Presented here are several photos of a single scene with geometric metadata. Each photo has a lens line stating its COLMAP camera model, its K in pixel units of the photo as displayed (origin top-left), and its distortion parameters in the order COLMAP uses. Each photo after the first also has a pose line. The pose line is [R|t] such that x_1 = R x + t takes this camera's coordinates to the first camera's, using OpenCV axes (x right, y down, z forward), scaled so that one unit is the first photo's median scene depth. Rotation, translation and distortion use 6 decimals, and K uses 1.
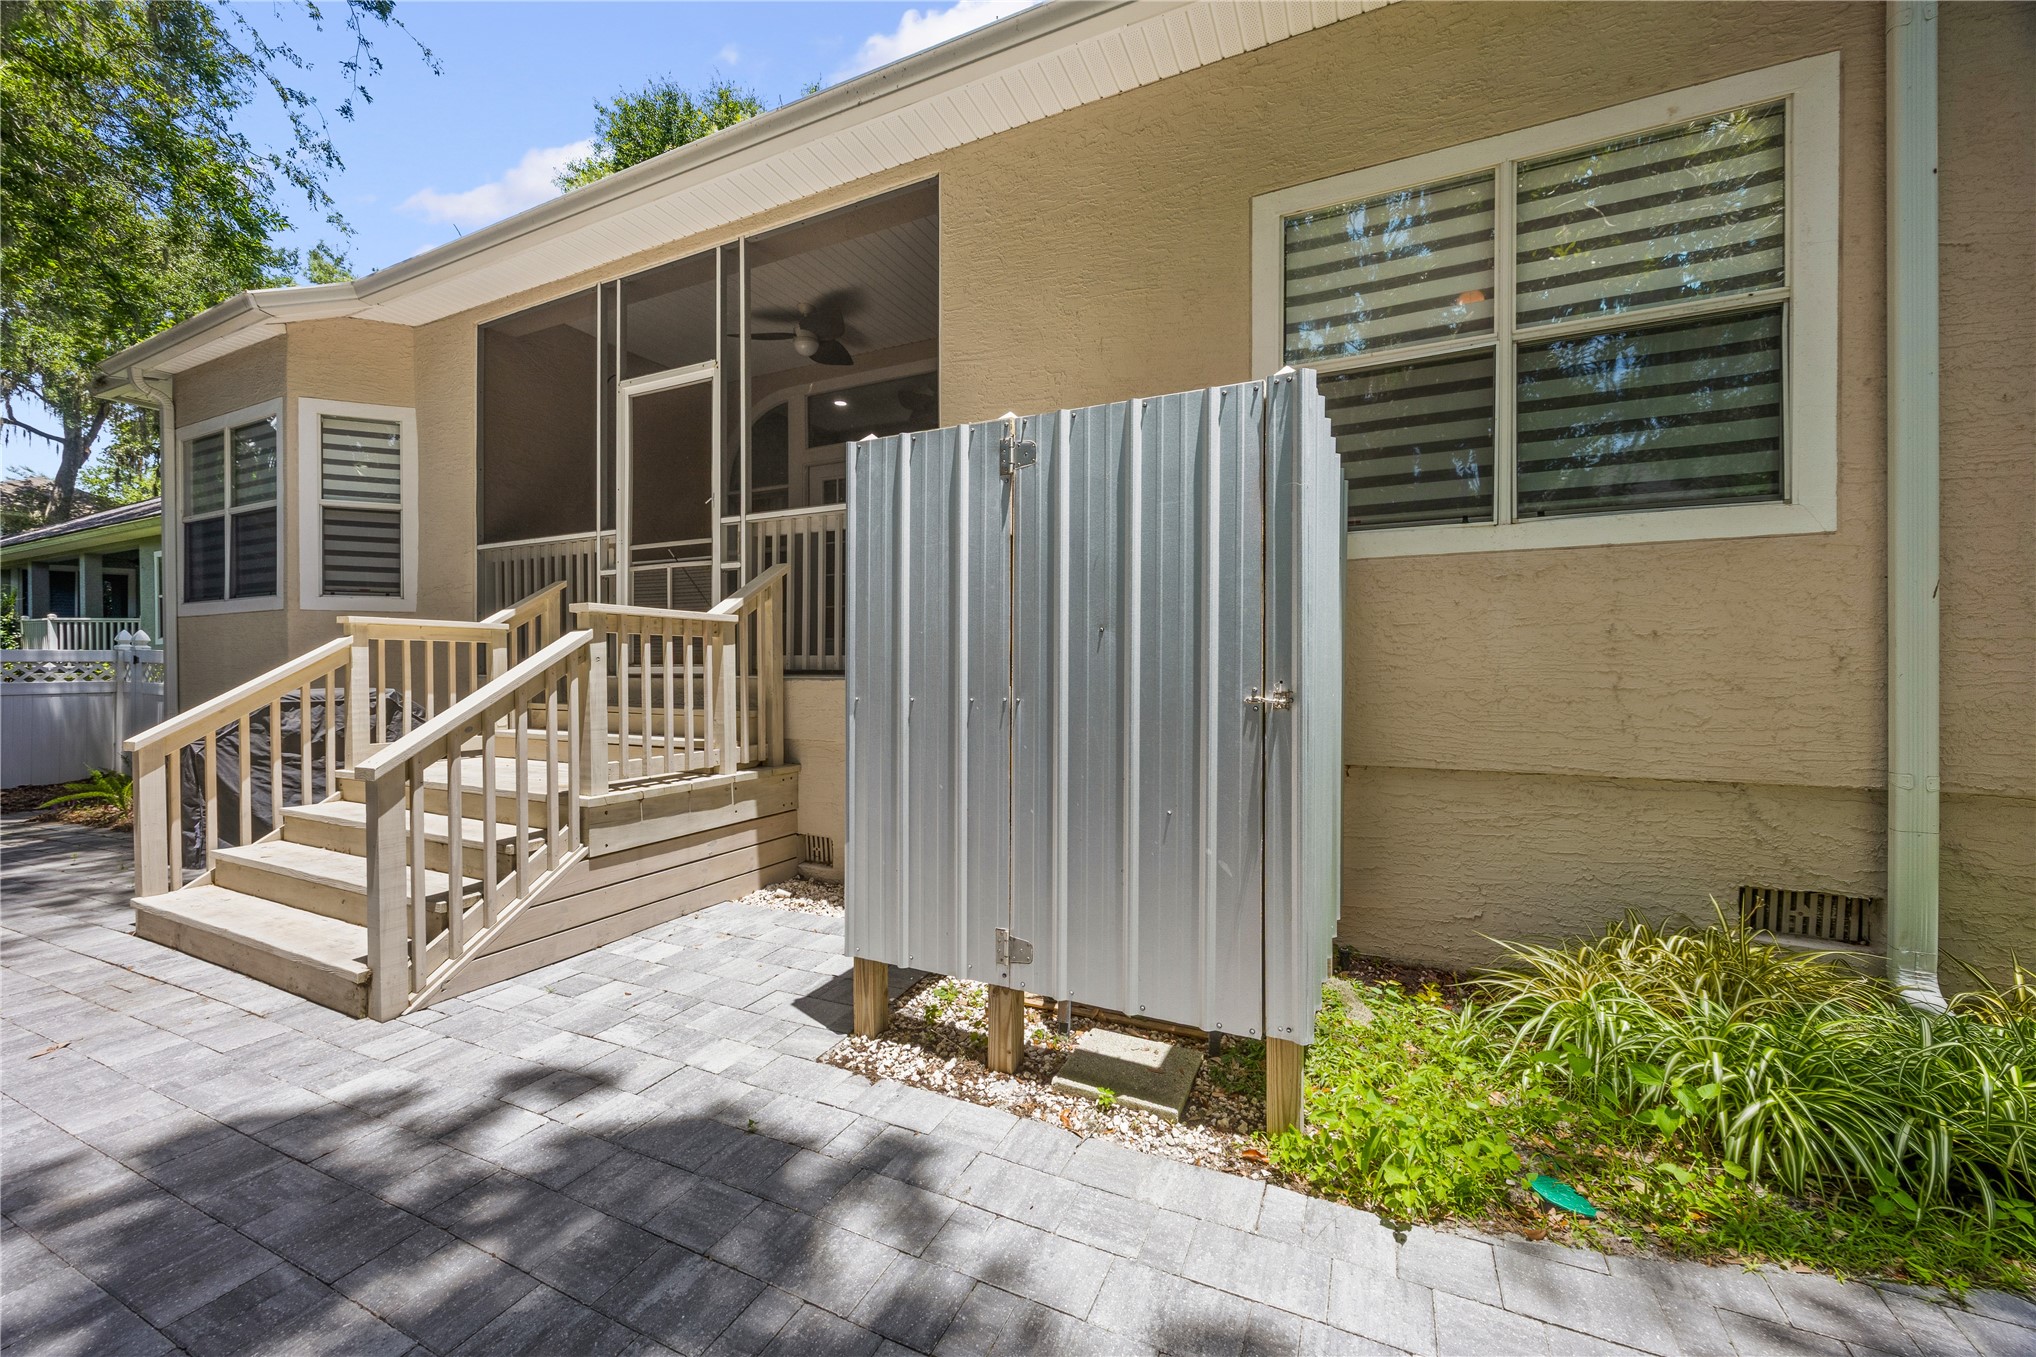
lens RADIAL K [[782.4, 0, 1018.1], [0, 782.4, 671.0], [0, 0, 1]] dist [-0.001730, 0.000025]
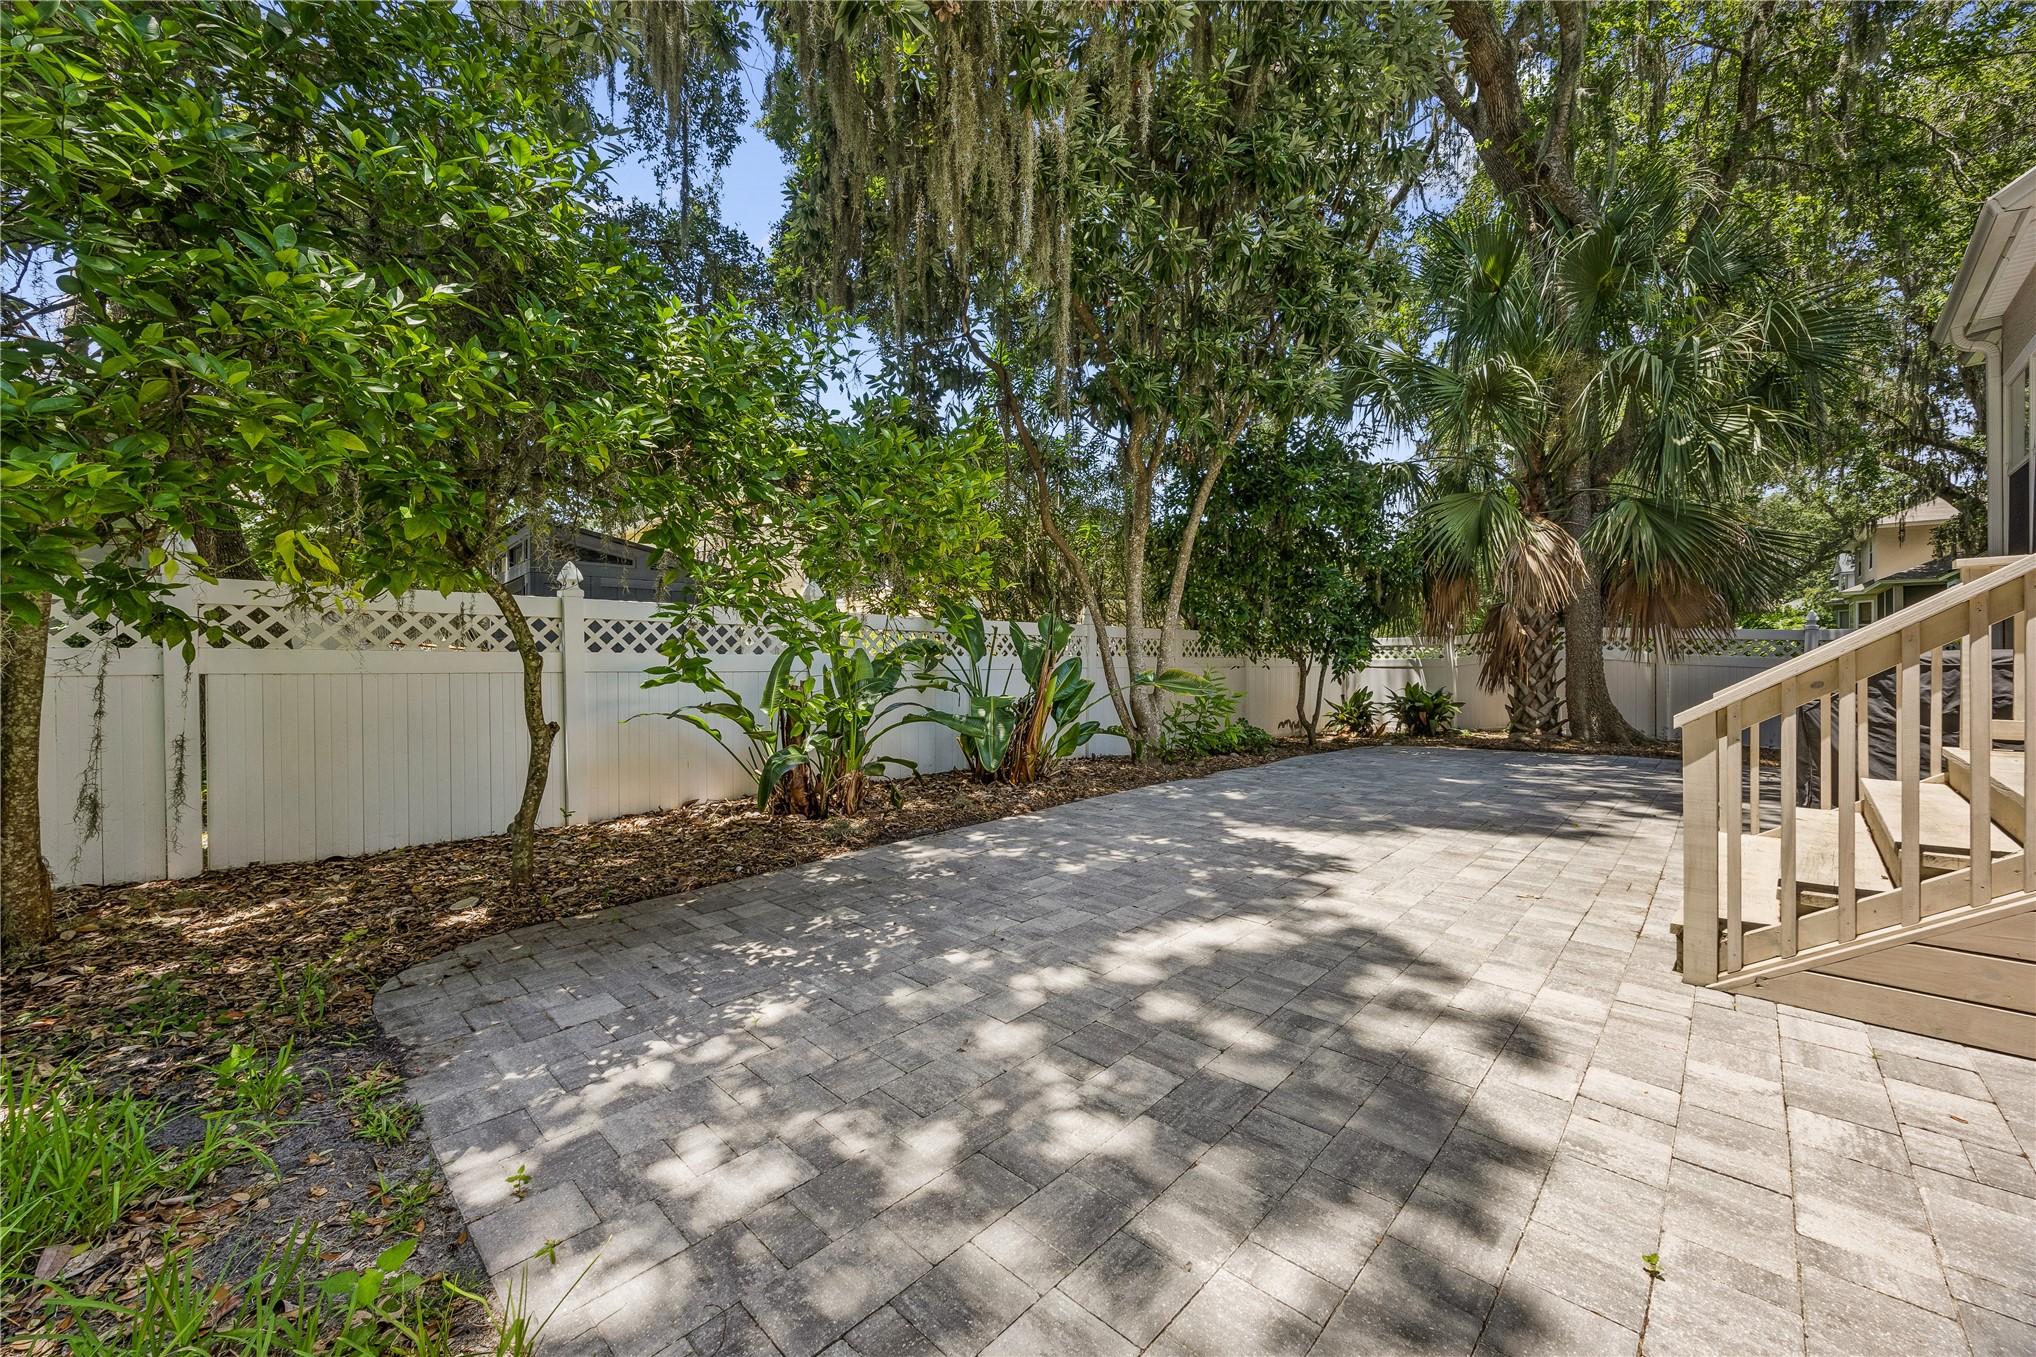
lens RADIAL K [[782.4, 0, 1024.7], [0, 782.4, 665.4], [0, 0, 1]] dist [-0.001730, 0.000025]
pose [[-0.325420, 0.004609, -0.945558, 0.192632], [-0.000851, 0.999986, 0.005167, 0.033265], [0.945569, 0.002486, -0.325411, 0.307862]]
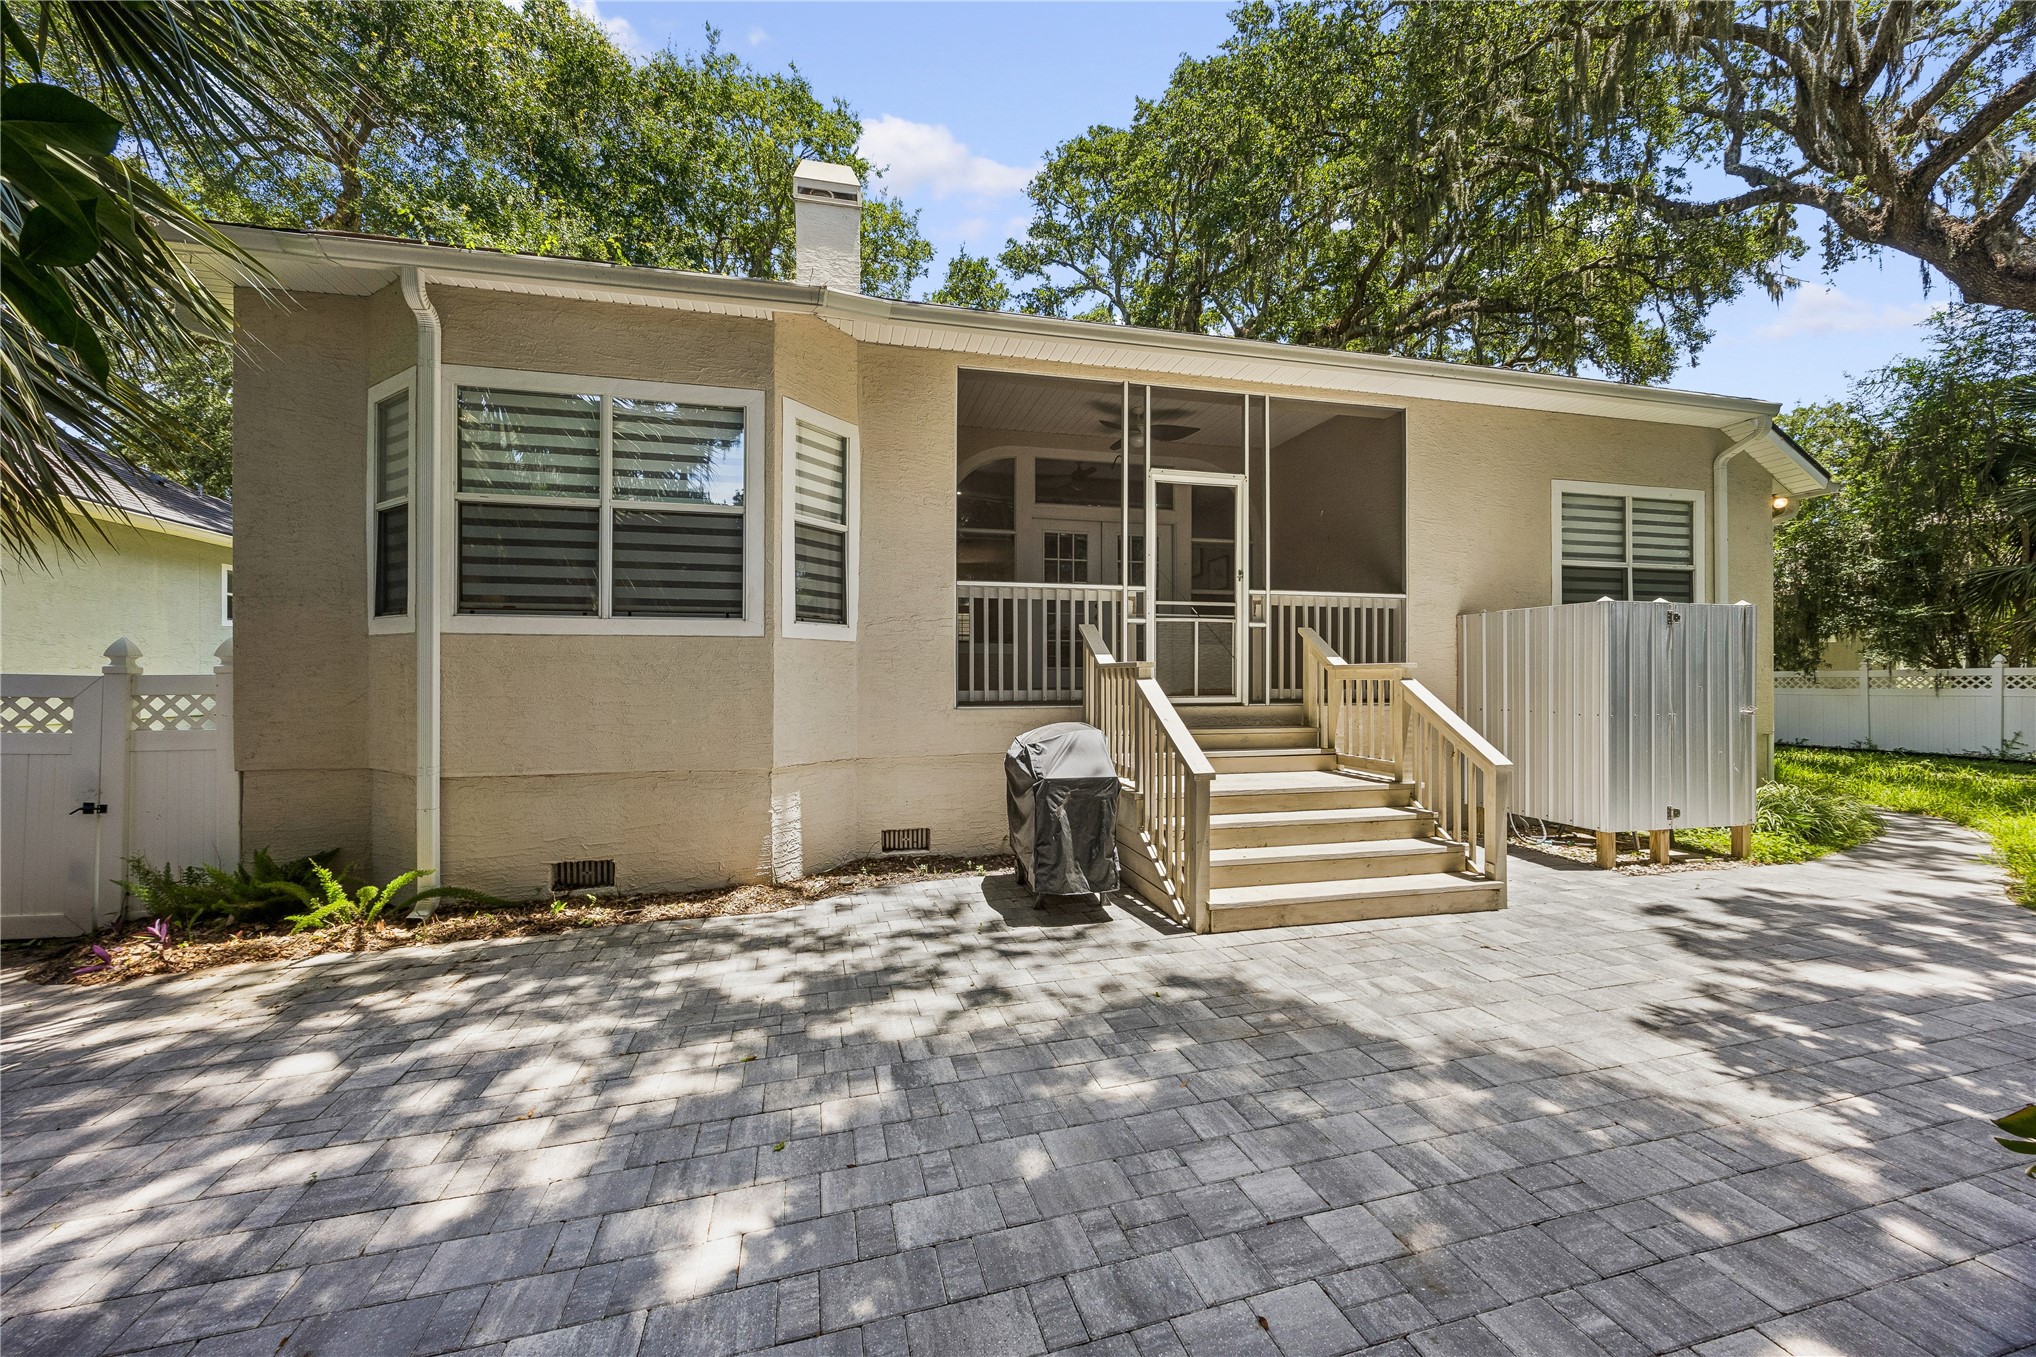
lens RADIAL K [[782.4, 0, 1023.3], [0, 782.4, 673.2], [0, 0, 1]] dist [-0.001730, 0.000025]
pose [[0.773362, 0.003592, 0.633955, -1.551481], [0.000808, 0.999978, -0.006651, -0.039216], [-0.633965, 0.005656, 0.773341, 0.180866]]
